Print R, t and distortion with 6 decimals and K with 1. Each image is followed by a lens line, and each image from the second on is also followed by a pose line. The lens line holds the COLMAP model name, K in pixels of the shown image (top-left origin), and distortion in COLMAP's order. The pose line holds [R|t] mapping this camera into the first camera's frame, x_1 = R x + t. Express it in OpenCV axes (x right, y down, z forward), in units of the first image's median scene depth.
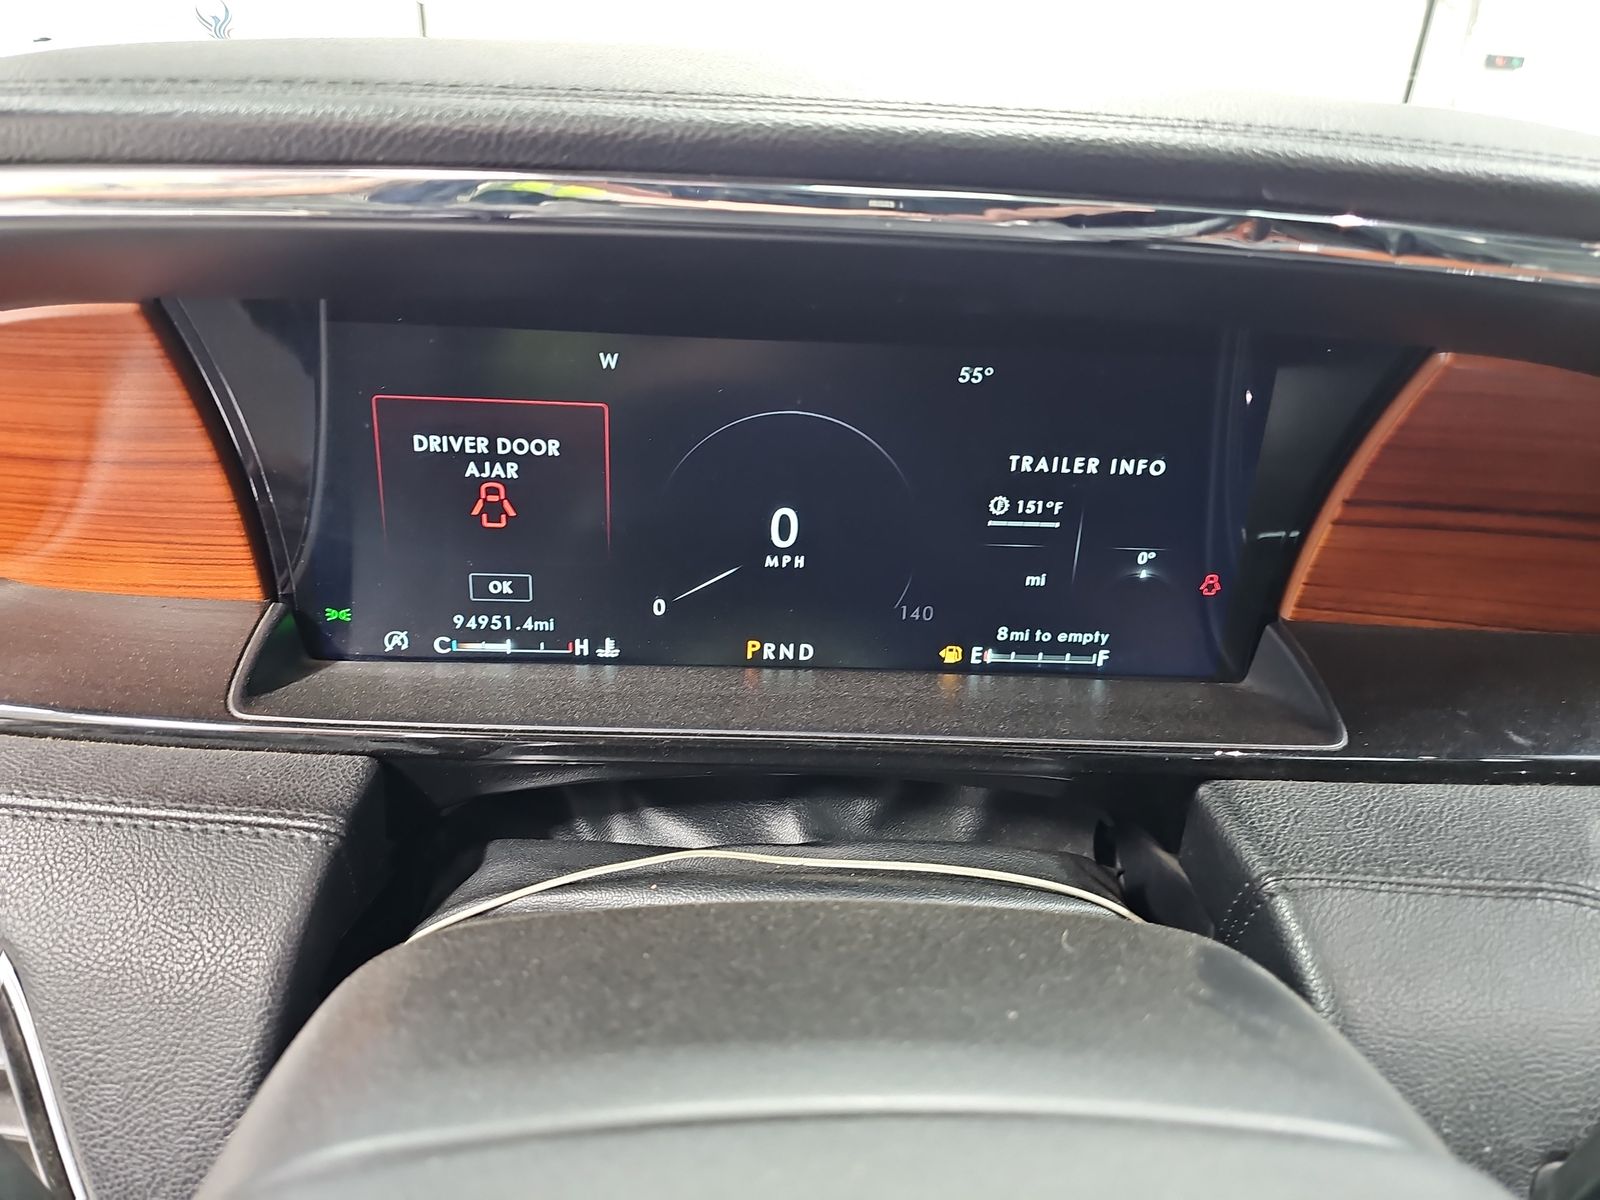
lens RADIAL K [[1098.3, 0, 800.0], [0, 1098.3, 600.0], [0, 0, 1]] dist [0.031424, -0.052787]
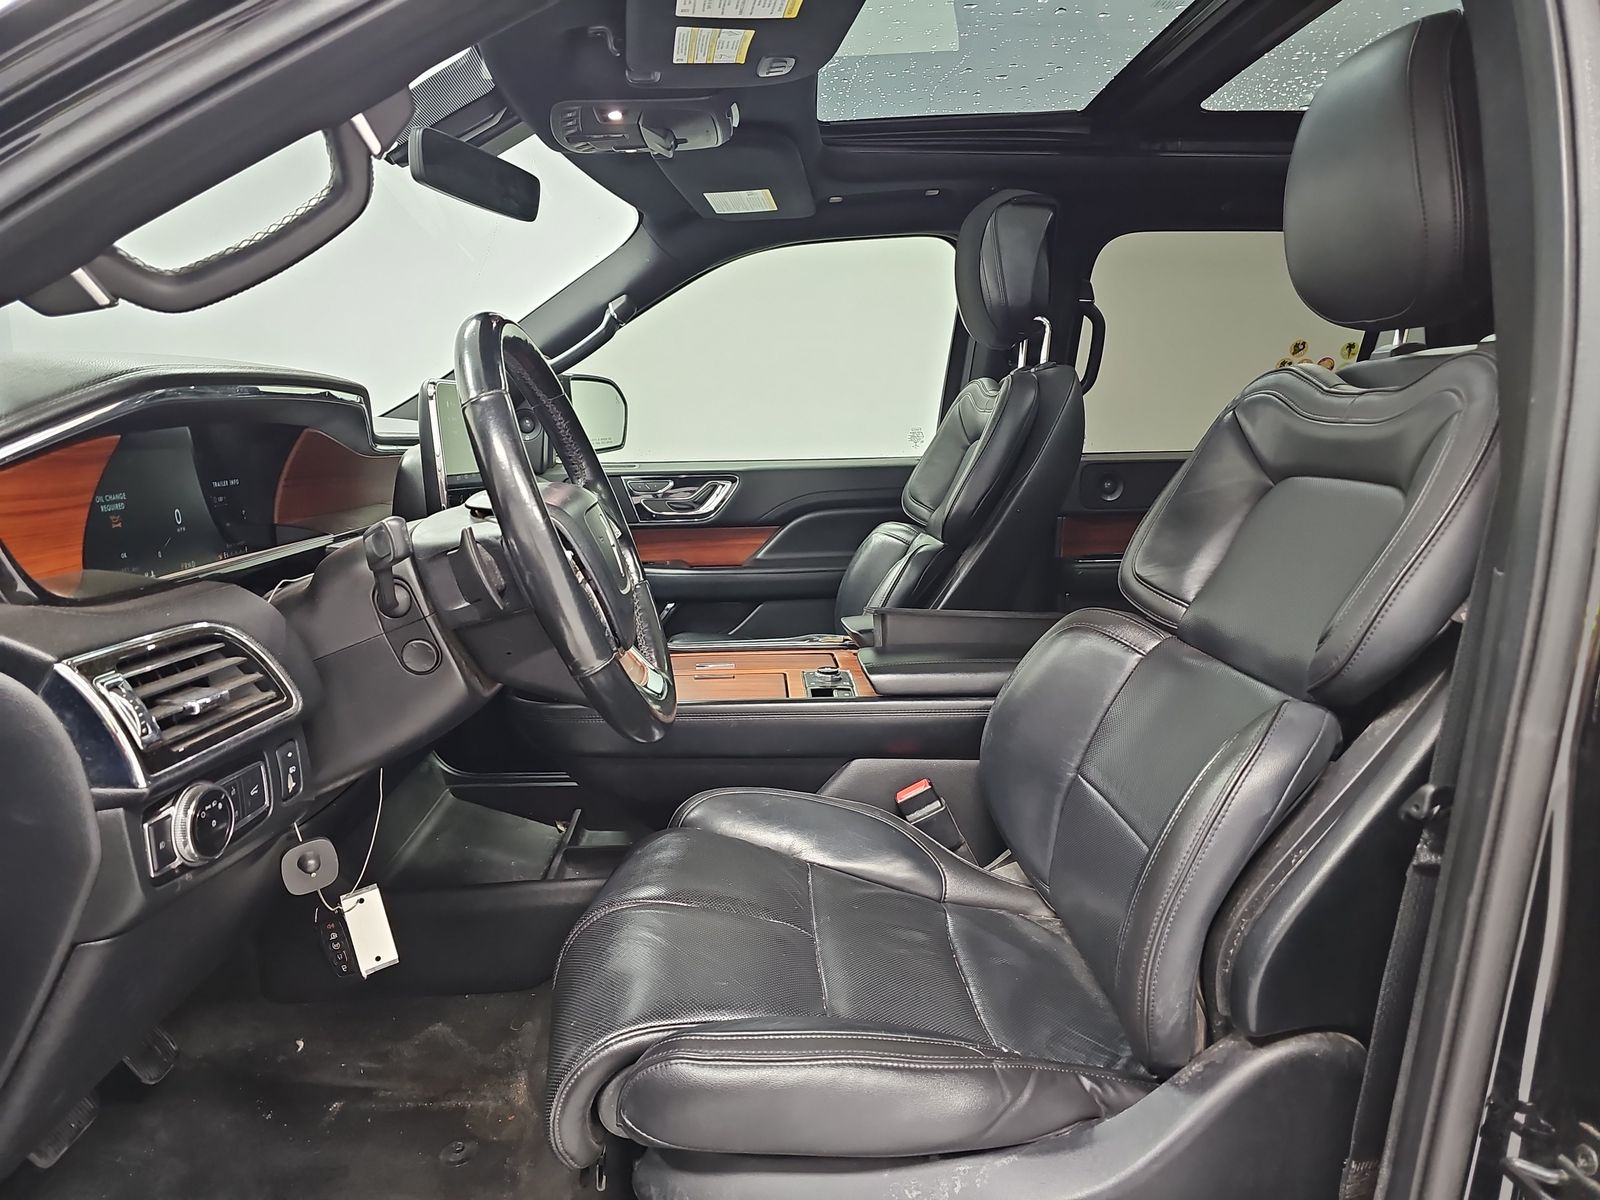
lens RADIAL K [[1077.7, 0, 800.0], [0, 1077.7, 600.0], [0, 0, 1]] dist [0.053922, -0.044102]
pose [[0.009520, -0.219107, 0.975654, -2.646482], [0.437026, 0.878493, 0.193023, 0.262810], [-0.899398, 0.424549, 0.104119, -0.569186]]
